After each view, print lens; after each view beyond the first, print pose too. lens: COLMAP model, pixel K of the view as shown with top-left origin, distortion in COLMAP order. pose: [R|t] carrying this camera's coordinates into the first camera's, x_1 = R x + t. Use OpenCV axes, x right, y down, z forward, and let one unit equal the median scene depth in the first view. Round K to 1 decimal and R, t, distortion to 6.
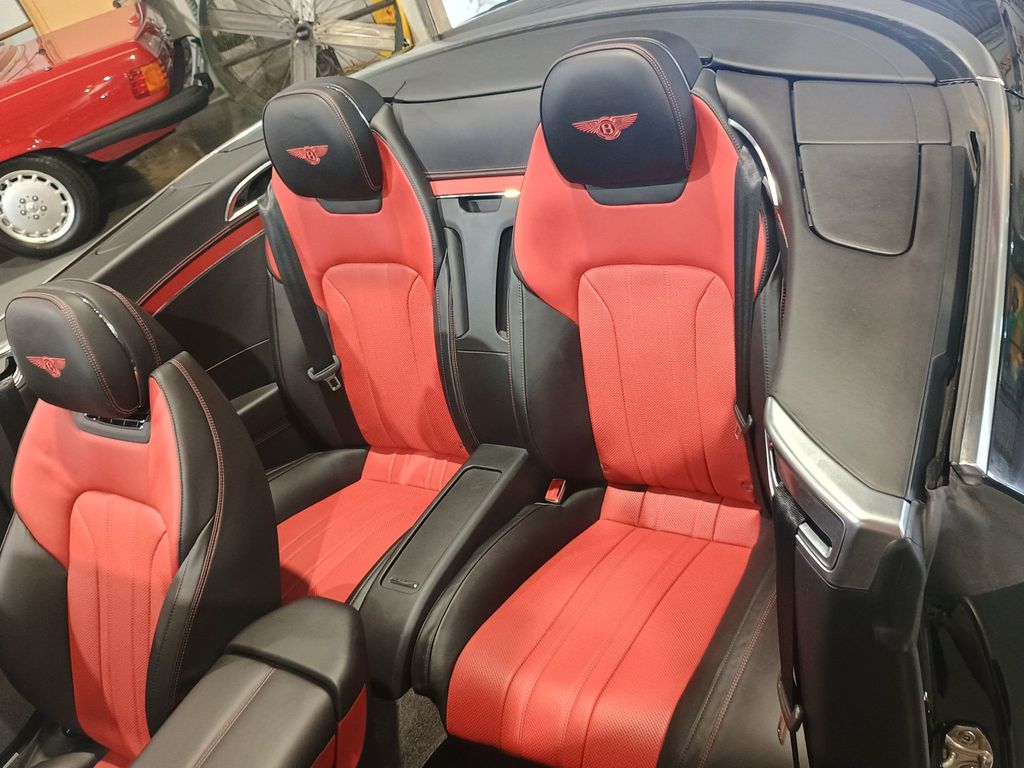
lens RADIAL K [[889.0, 0, 529.7], [0, 889.0, 376.9], [0, 0, 1]] dist [0.057042, -0.068375]
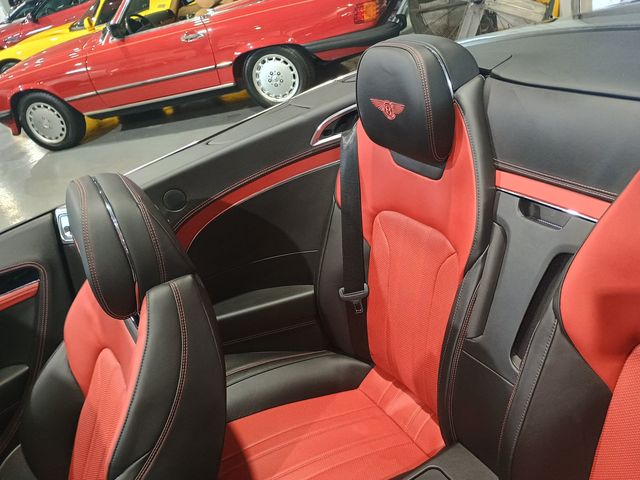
lens RADIAL K [[555.6, 0, 333.5], [0, 555.6, 239.4], [0, 0, 1]] dist [0.057042, -0.068375]
pose [[0.869762, 0.330681, -0.366284, -0.021636], [-0.317146, 0.943249, 0.098482, -0.139941], [0.378063, 0.030510, 0.925277, 0.371669]]
